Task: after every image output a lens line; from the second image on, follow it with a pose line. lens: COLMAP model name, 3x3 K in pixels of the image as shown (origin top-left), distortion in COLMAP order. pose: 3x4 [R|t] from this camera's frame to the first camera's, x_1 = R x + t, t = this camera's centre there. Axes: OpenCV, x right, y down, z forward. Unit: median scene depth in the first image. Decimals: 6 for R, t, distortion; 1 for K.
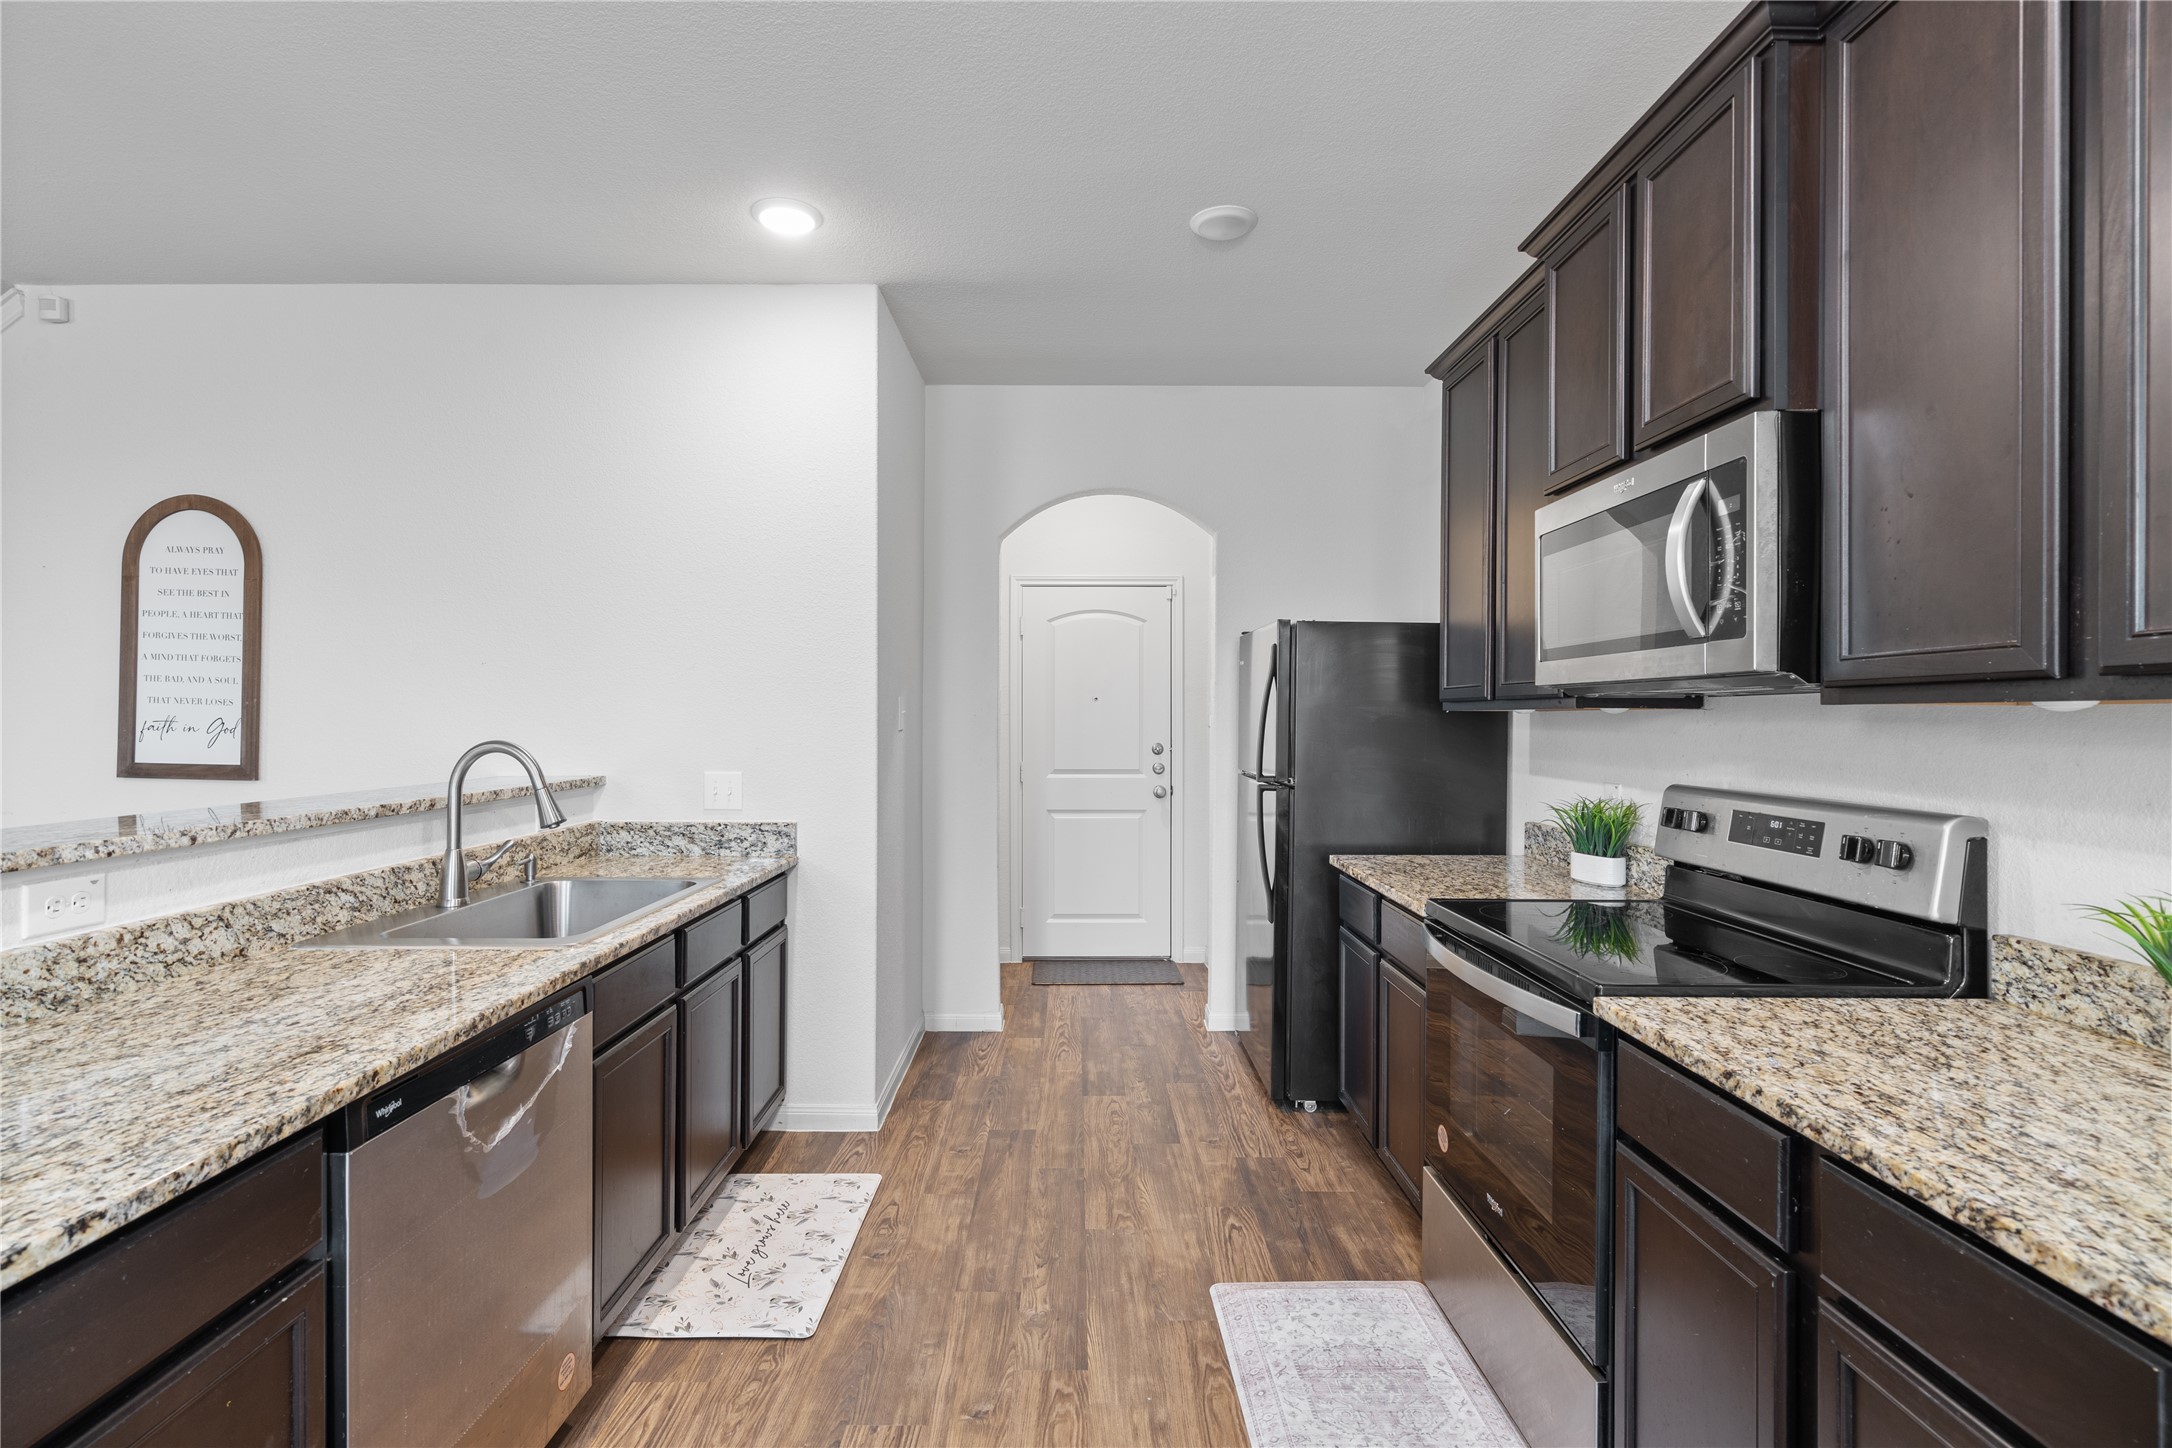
lens RADIAL K [[999.9, 0, 1077.4], [0, 999.9, 715.0], [0, 0, 1]] dist [-0.002173, 0.001660]
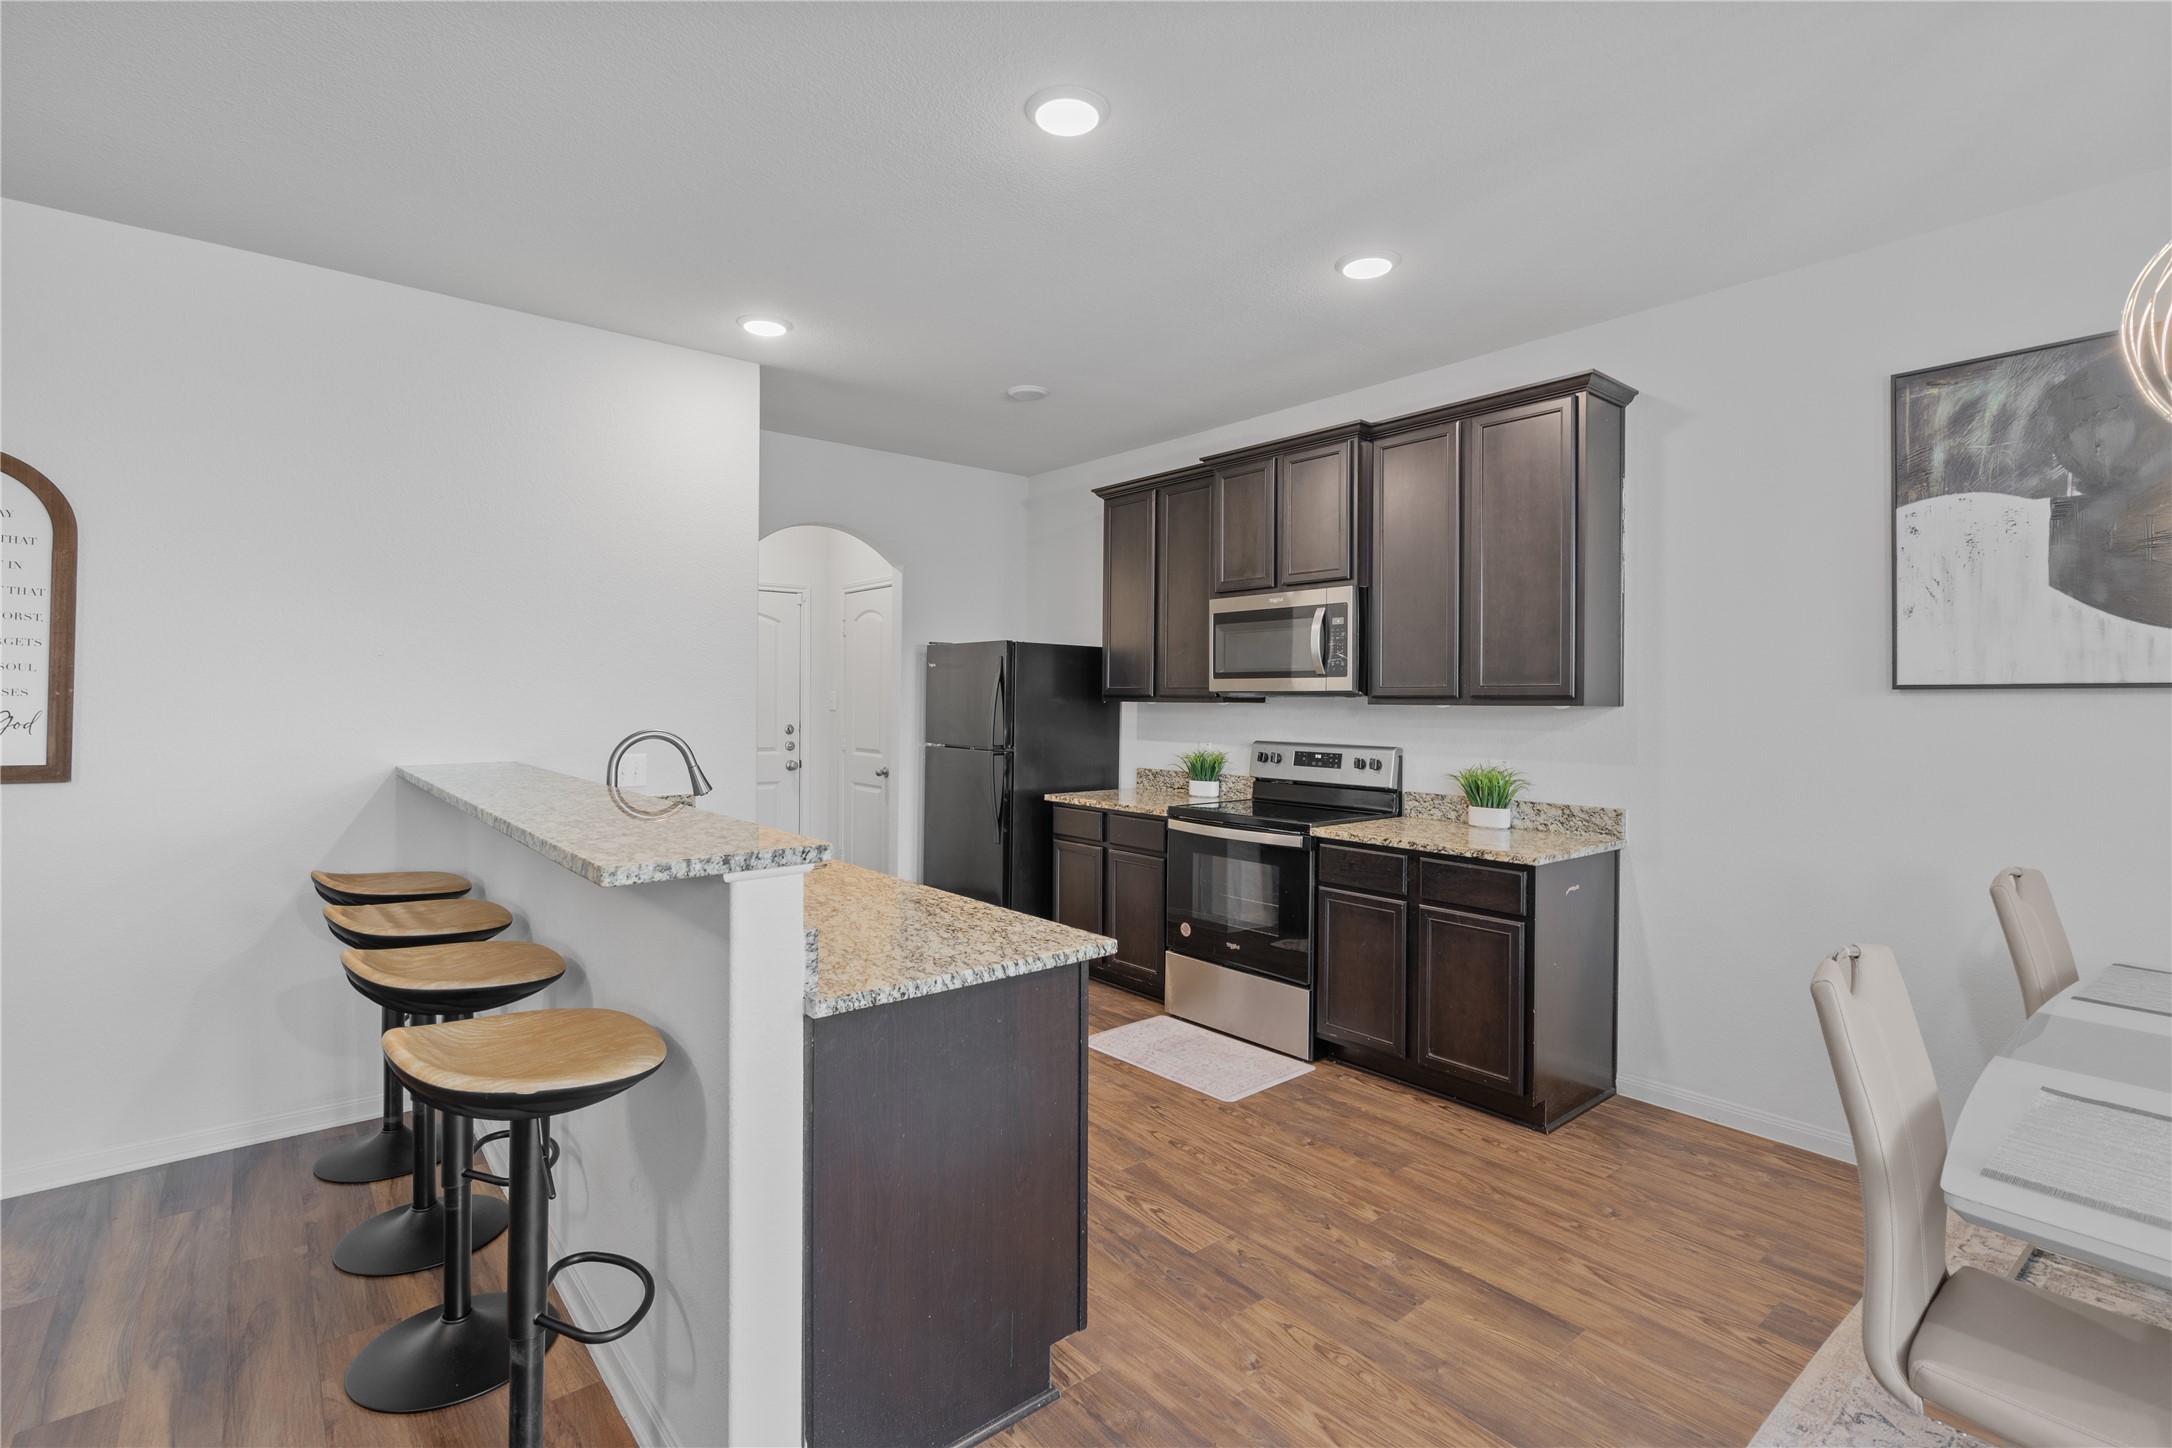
lens RADIAL K [[999.9, 0, 1081.9], [0, 999.9, 696.1], [0, 0, 1]] dist [-0.002173, 0.001660]
pose [[0.771116, 0.003202, 0.636687, -0.961853], [-0.005269, 0.999985, 0.001353, -0.021111], [-0.636673, -0.004398, 0.771121, -0.328992]]
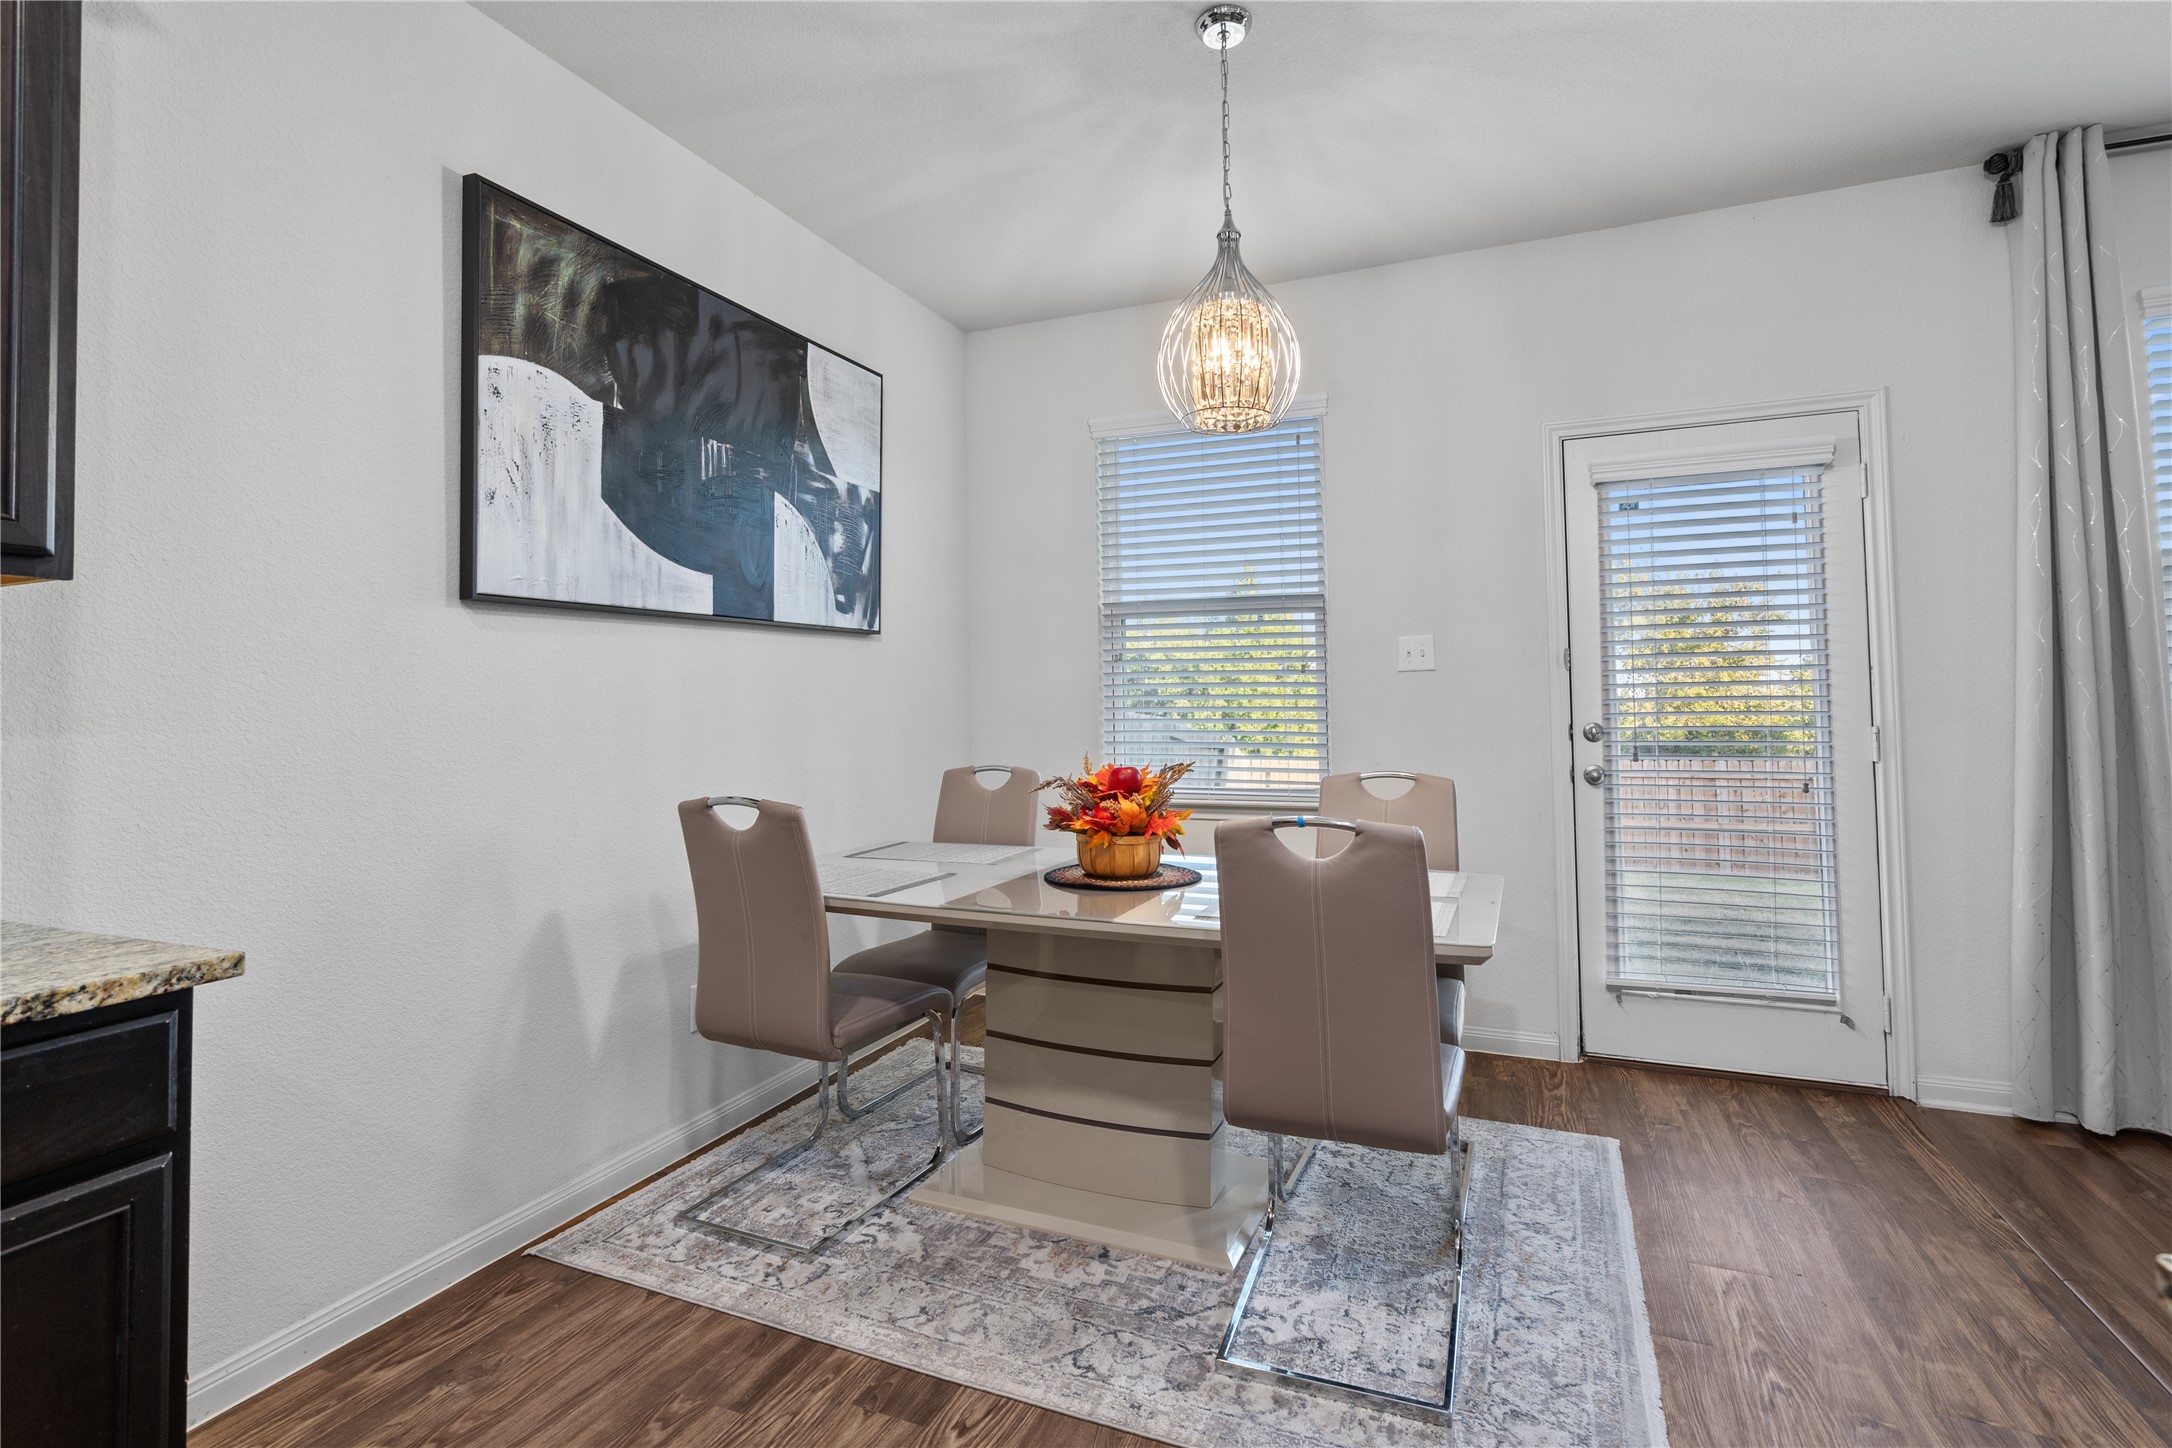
lens RADIAL K [[999.9, 0, 1116.7], [0, 999.9, 656.2], [0, 0, 1]] dist [-0.002173, 0.001660]
pose [[-0.924250, 0.023057, 0.381090, -0.265241], [0.008349, 0.999157, -0.040202, 0.061405], [-0.381695, -0.033975, -0.923664, 0.613519]]
